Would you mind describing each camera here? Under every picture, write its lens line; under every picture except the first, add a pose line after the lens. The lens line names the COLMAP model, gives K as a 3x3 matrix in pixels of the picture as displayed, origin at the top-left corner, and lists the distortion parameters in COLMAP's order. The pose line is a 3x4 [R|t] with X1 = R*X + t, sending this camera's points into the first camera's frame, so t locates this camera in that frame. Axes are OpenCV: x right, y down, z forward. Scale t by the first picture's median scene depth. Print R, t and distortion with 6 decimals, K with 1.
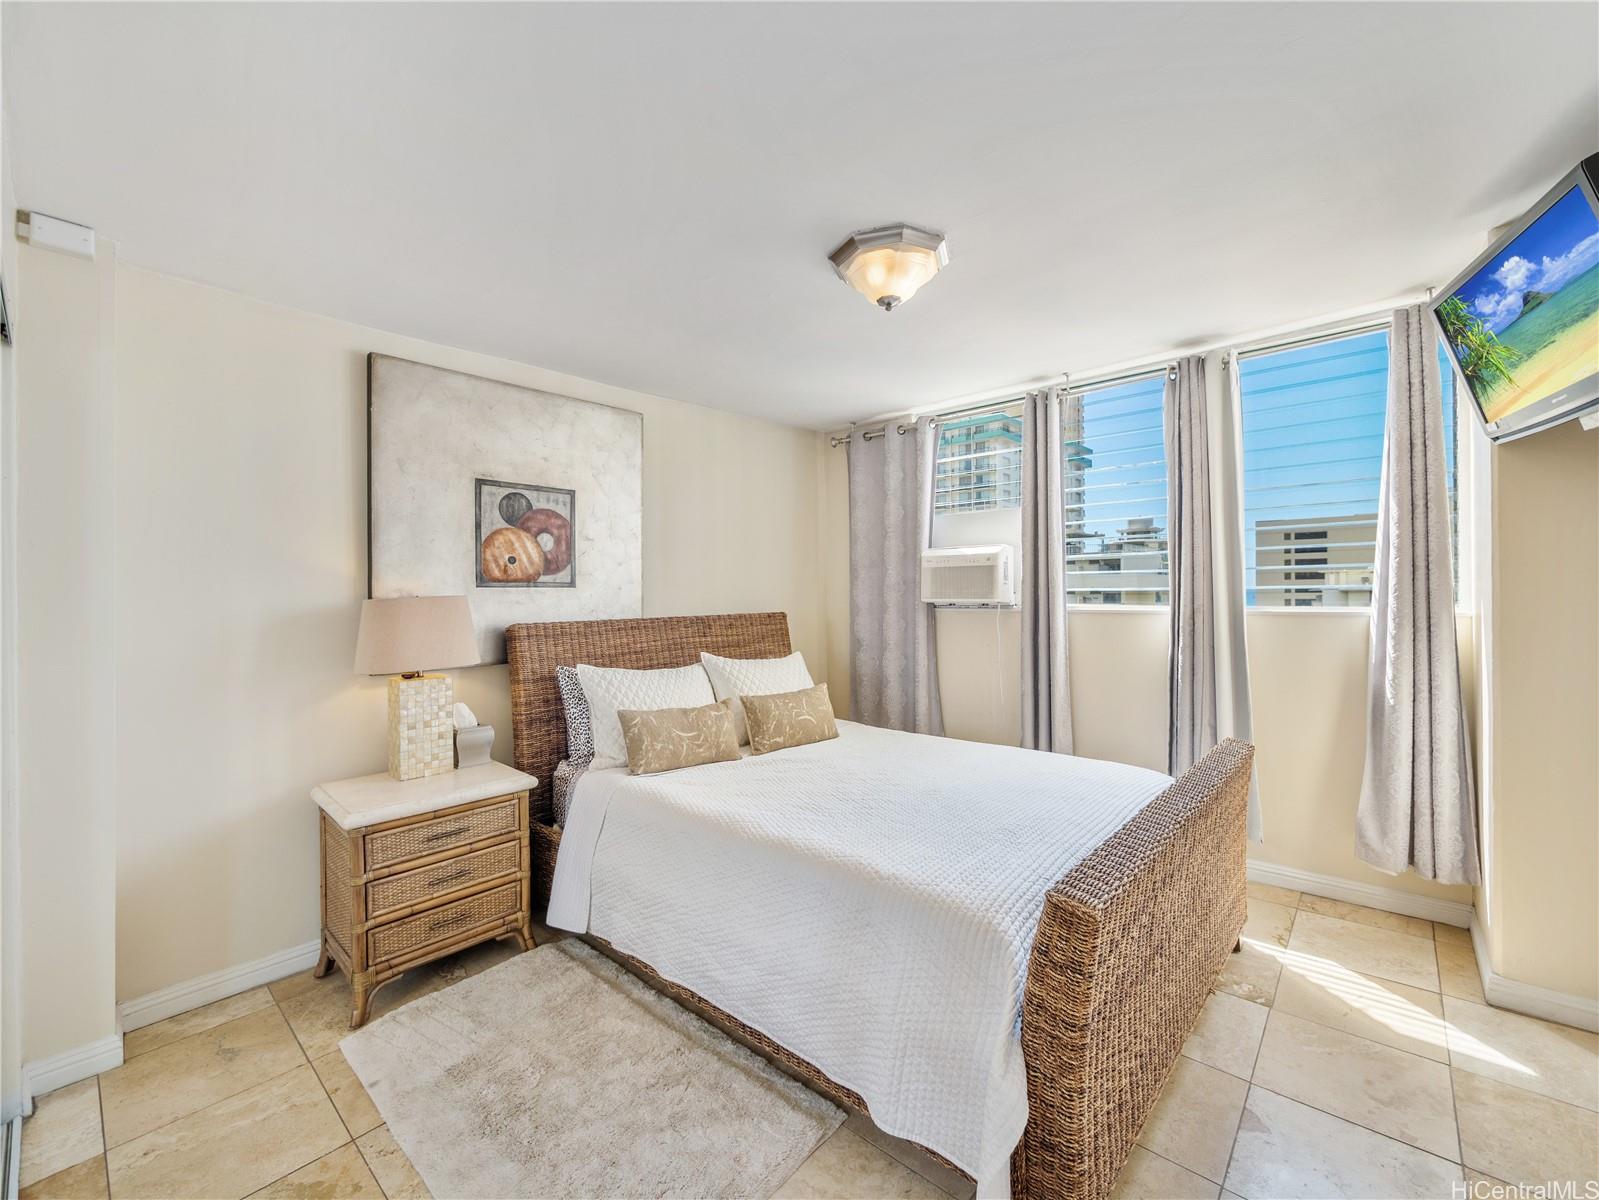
lens RADIAL K [[673.4, 0, 798.2], [0, 673.4, 591.6], [0, 0, 1]] dist [-0.004591, 0.000558]
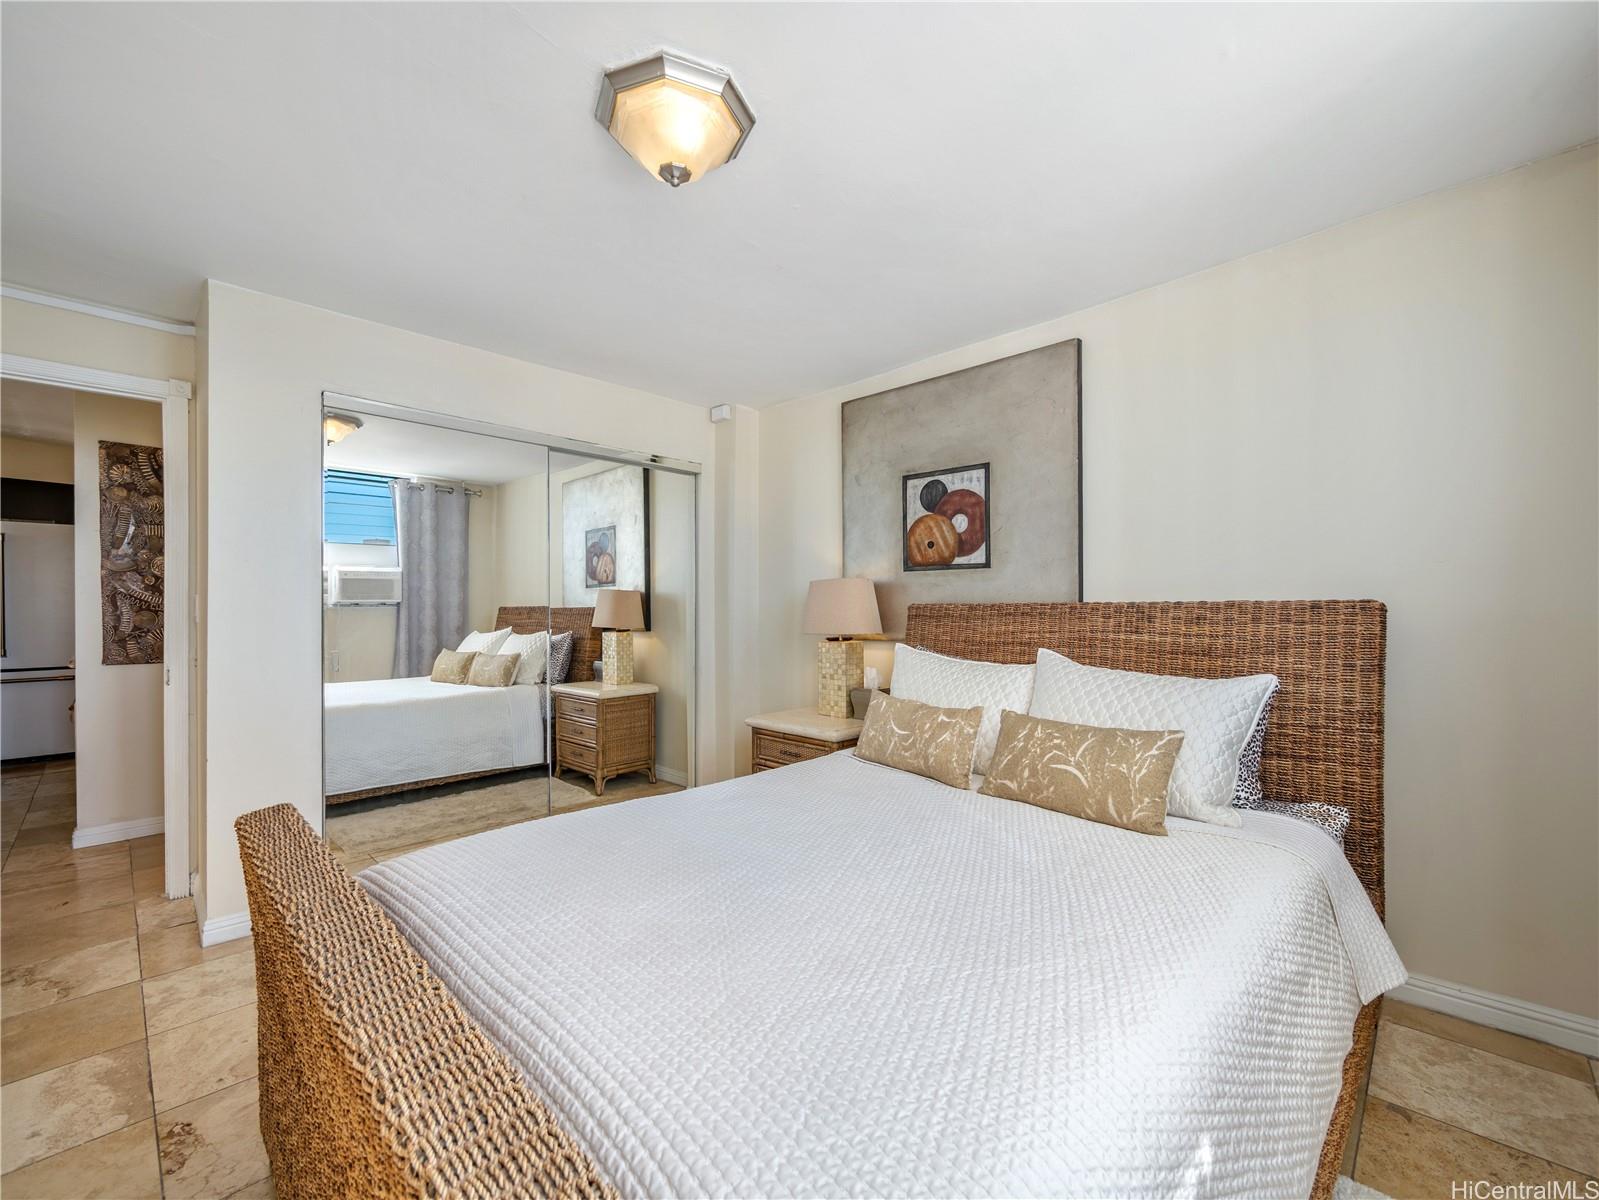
lens RADIAL K [[673.4, 0, 798.9], [0, 673.4, 605.8], [0, 0, 1]] dist [-0.004591, 0.000558]
pose [[-0.033158, 0.008711, -0.999412, 0.630415], [0.001918, 0.999961, 0.008653, 0.039277], [0.999448, -0.001630, -0.033174, 0.810544]]
